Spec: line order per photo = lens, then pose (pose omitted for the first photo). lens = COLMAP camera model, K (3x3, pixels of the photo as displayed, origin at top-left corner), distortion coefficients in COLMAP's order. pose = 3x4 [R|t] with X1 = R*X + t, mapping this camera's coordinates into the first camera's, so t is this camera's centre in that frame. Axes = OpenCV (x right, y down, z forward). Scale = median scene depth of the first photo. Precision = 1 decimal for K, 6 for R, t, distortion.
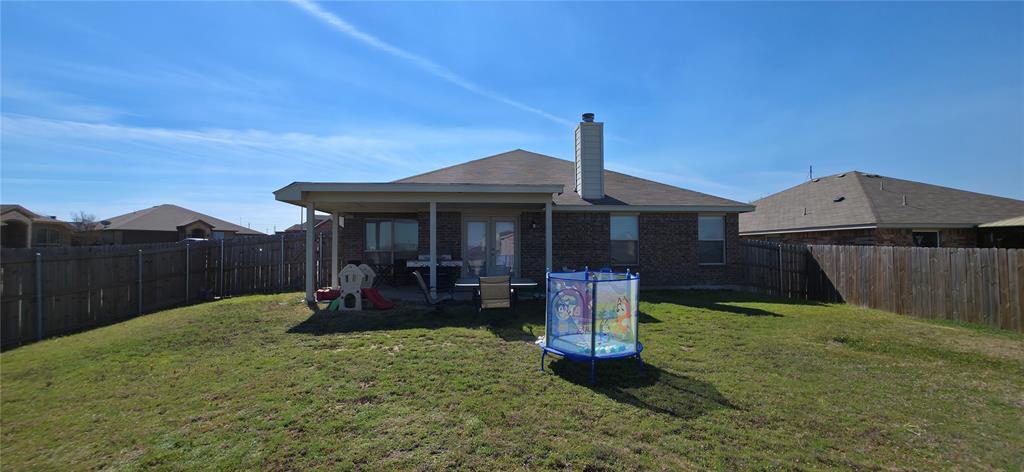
lens RADIAL K [[406.9, 0, 512.0], [0, 406.9, 236.0], [0, 0, 1]] dist [0.000535, 0.000172]
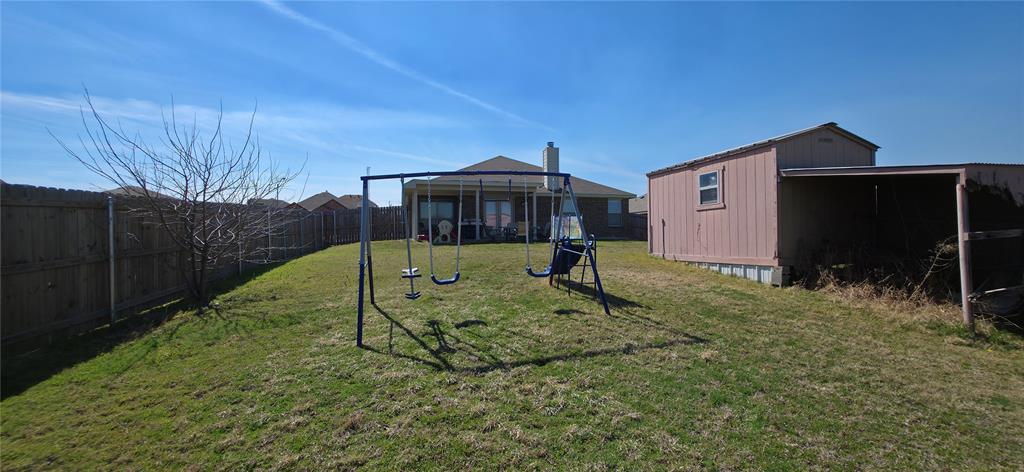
lens RADIAL K [[406.9, 0, 512.0], [0, 406.9, 236.0], [0, 0, 1]] dist [0.000535, 0.000172]
pose [[0.985927, -0.002730, 0.167156, -0.281642], [-0.002148, 0.999577, 0.028993, 0.061922], [-0.167164, -0.028944, 0.985504, -0.752488]]
